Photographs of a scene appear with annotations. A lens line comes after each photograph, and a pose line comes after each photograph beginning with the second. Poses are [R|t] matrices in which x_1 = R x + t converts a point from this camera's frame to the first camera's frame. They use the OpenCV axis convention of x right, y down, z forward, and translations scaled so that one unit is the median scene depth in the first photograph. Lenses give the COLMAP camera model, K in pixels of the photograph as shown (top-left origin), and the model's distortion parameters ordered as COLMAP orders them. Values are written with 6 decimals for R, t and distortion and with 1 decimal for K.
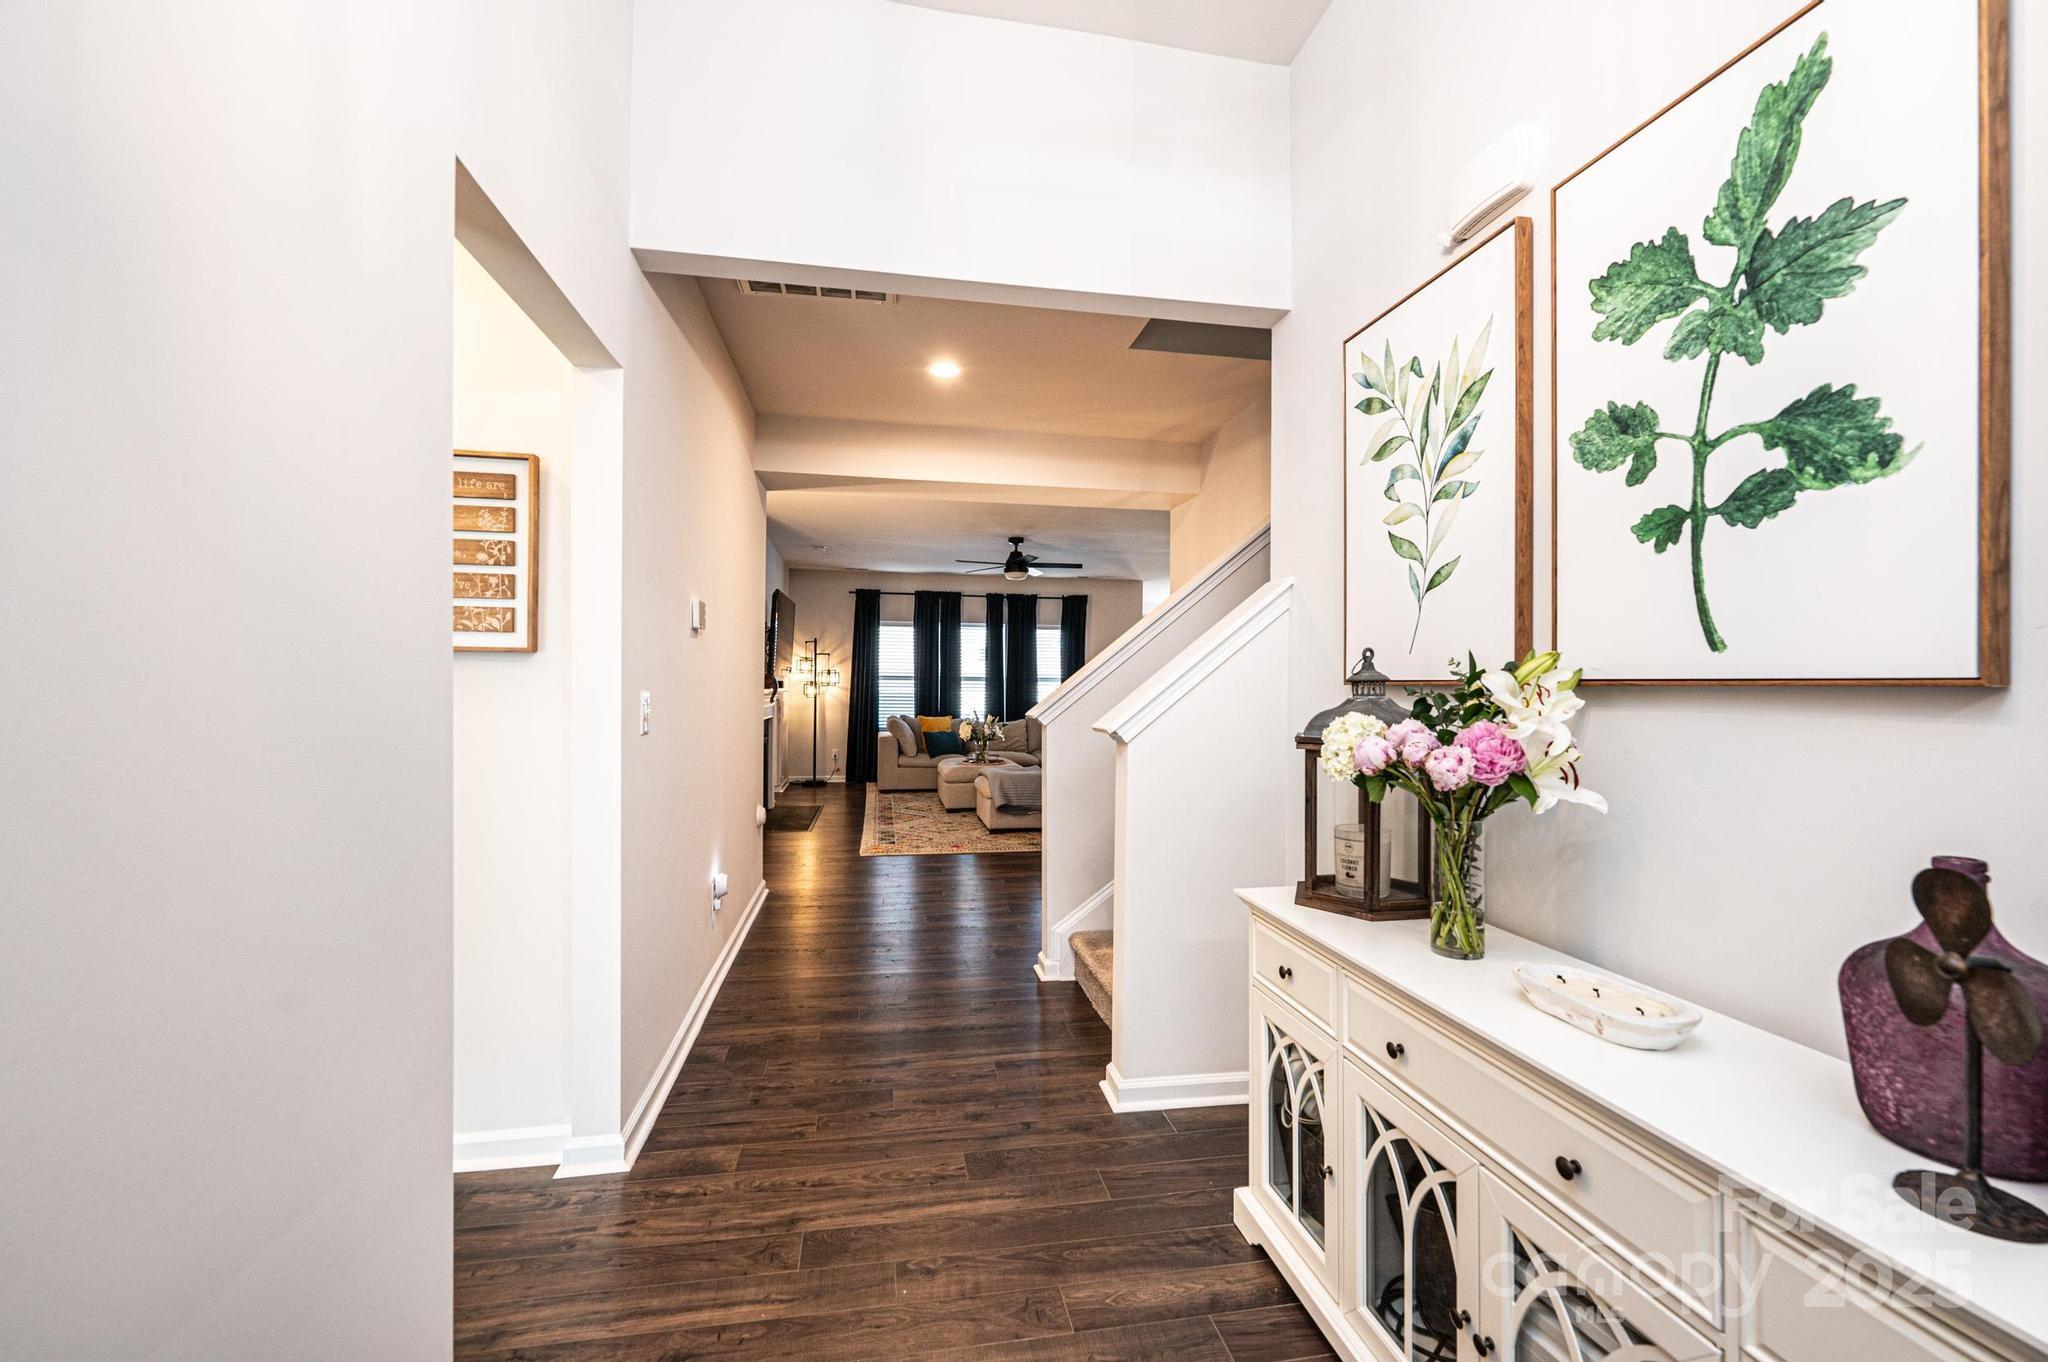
lens RADIAL K [[843.0, 0, 1024.0], [0, 843.0, 681.0], [0, 0, 1]] dist [0.003072, -0.000070]
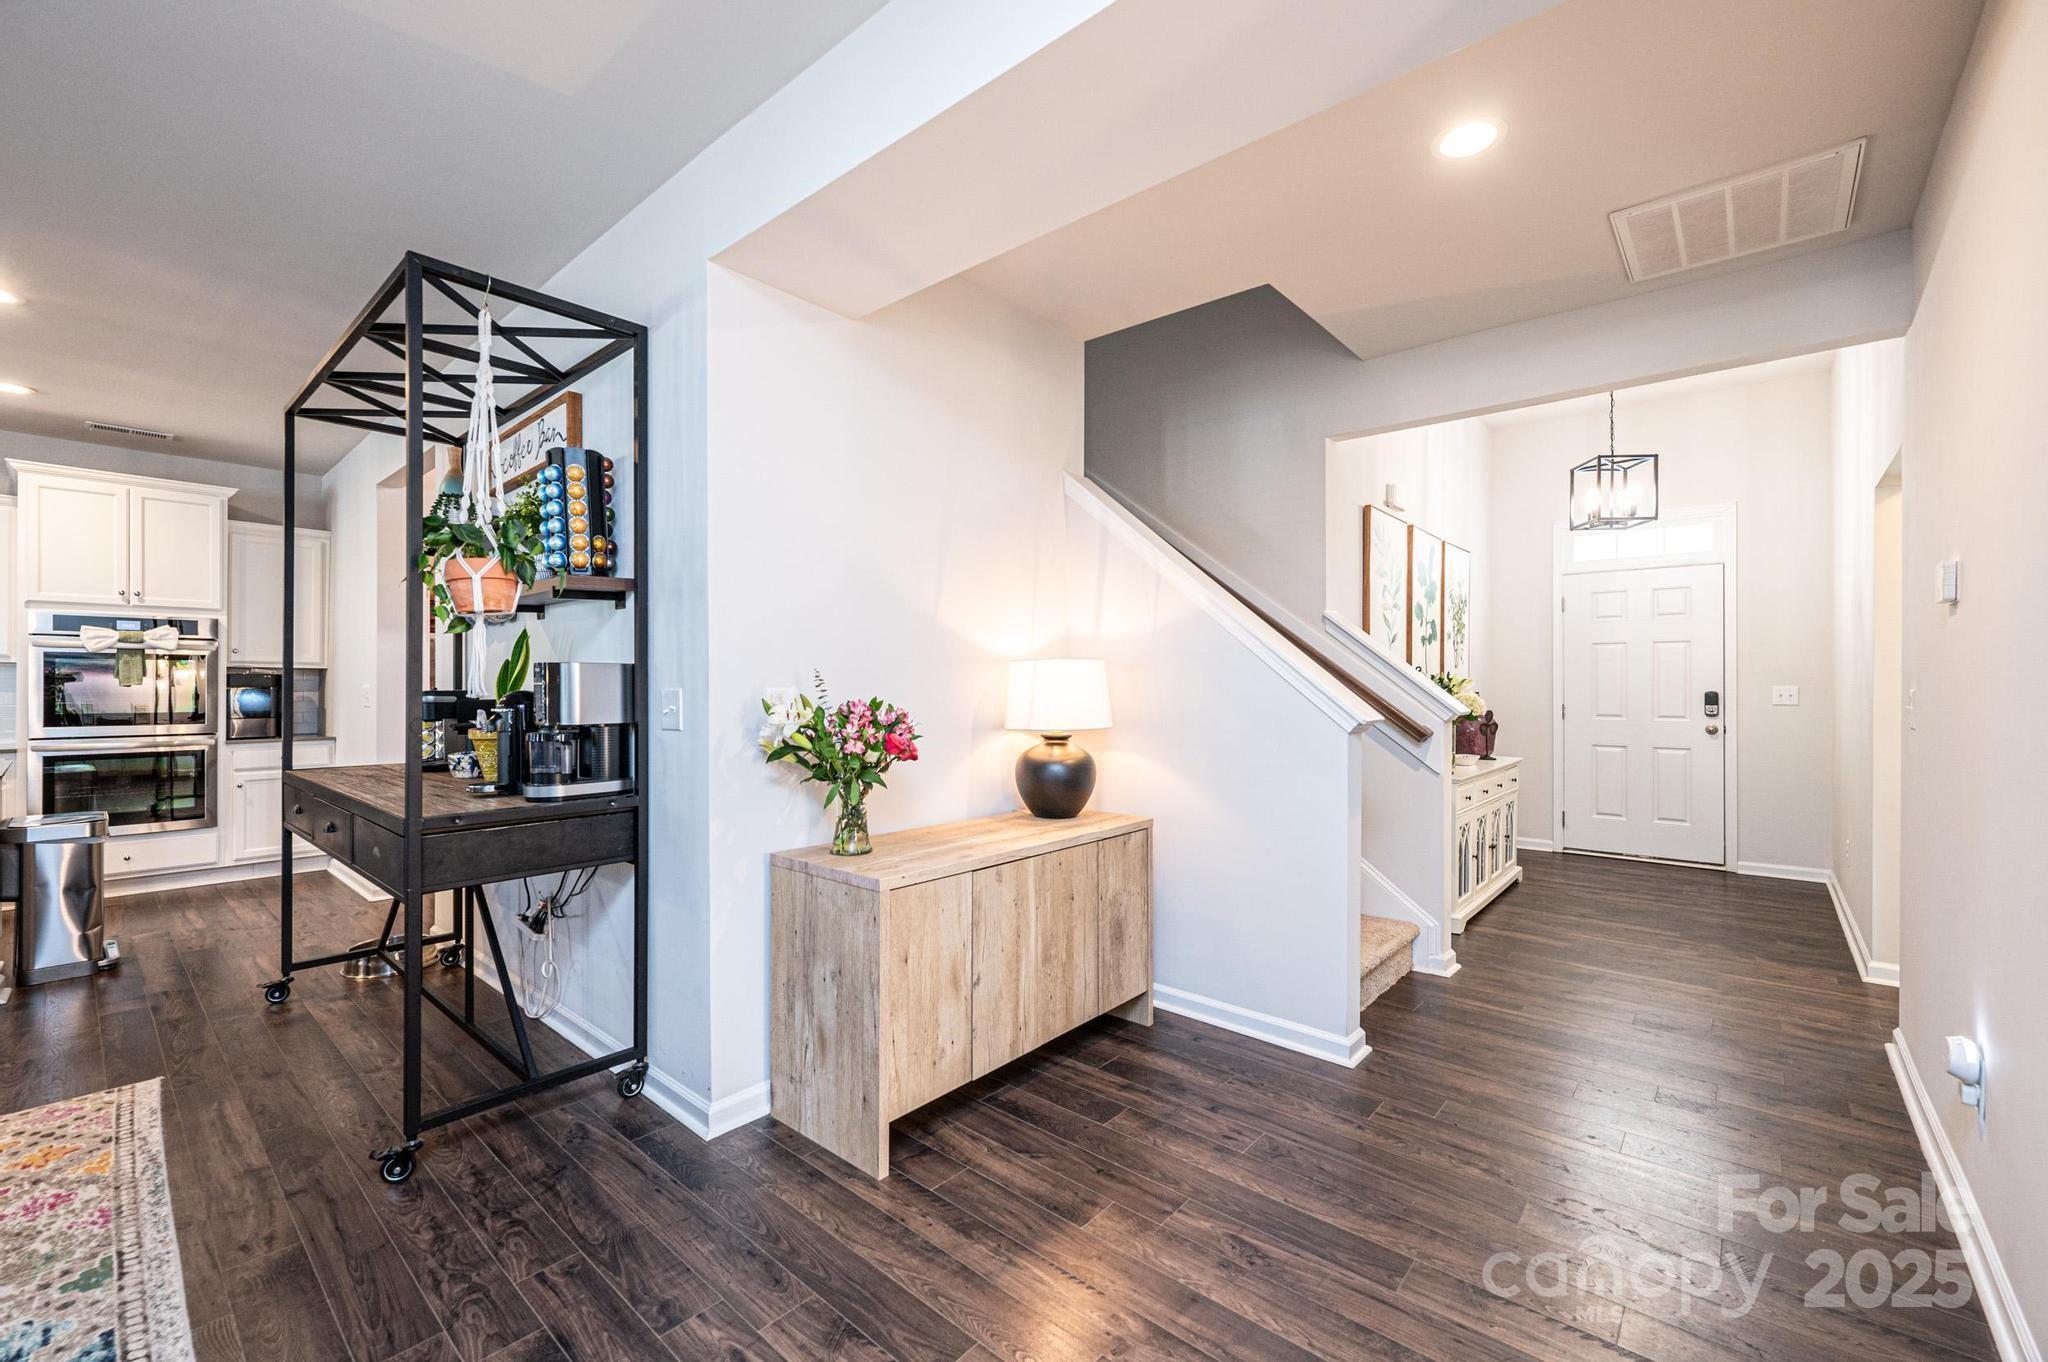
lens RADIAL K [[843.0, 0, 1024.0], [0, 843.0, 681.0], [0, 0, 1]] dist [0.003072, -0.000070]
pose [[-0.630270, -0.004659, 0.776362, -0.904138], [-0.010098, 0.999947, -0.002197, 0.020987], [-0.776311, -0.009224, -0.630283, 4.082861]]
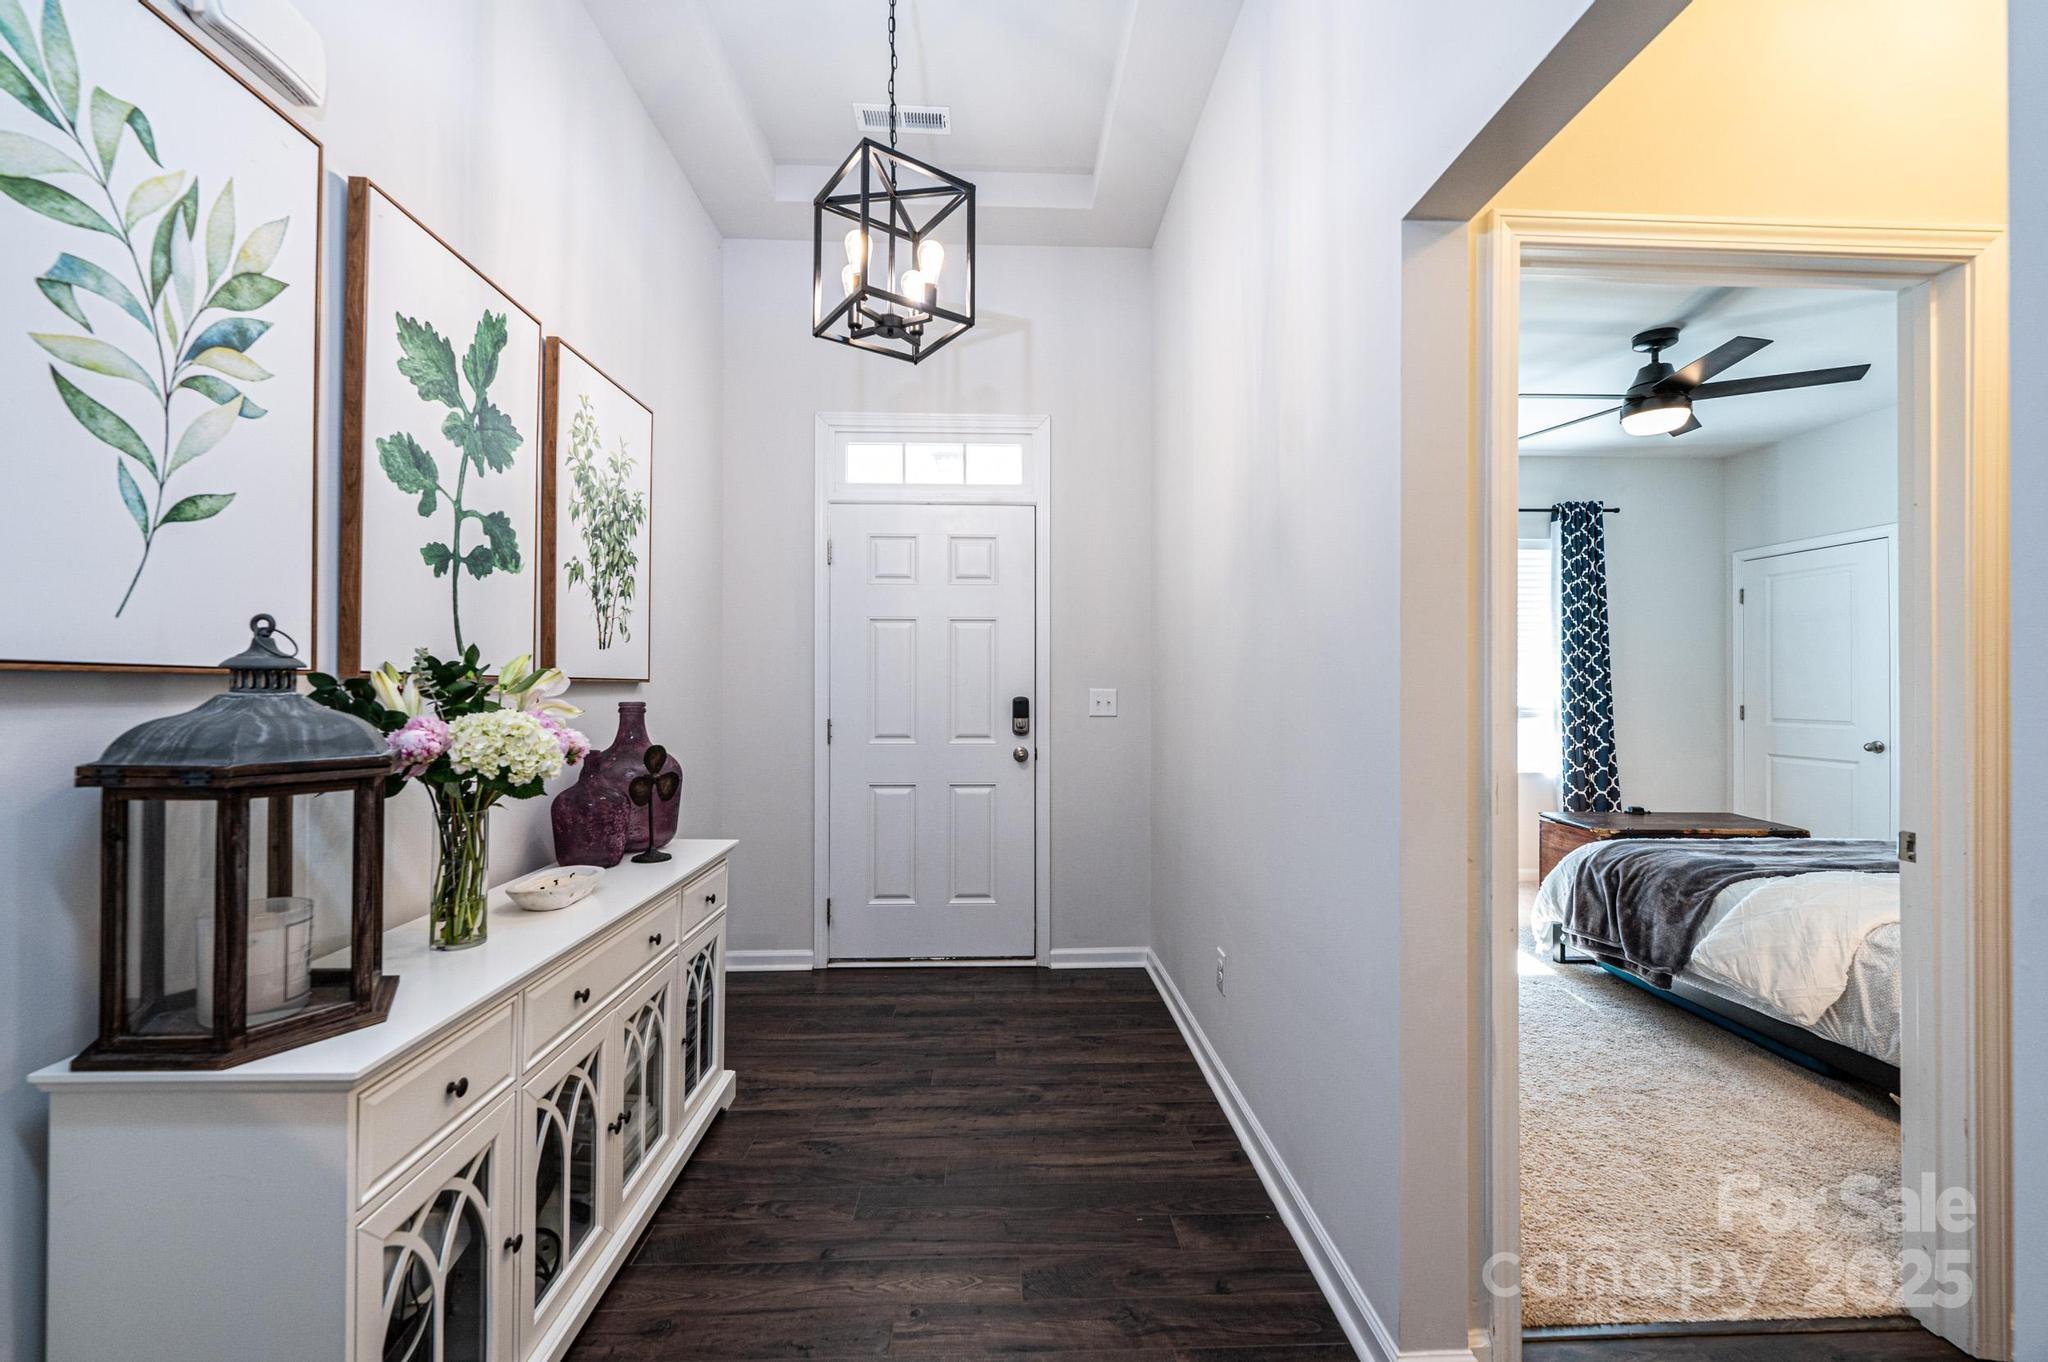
lens RADIAL K [[843.0, 0, 1024.0], [0, 843.0, 681.0], [0, 0, 1]] dist [0.003072, -0.000070]
pose [[-0.990268, -0.007320, 0.138982, -0.275096], [-0.009286, 0.999866, -0.013500, 0.014892], [-0.138865, -0.014659, -0.990203, 1.819020]]
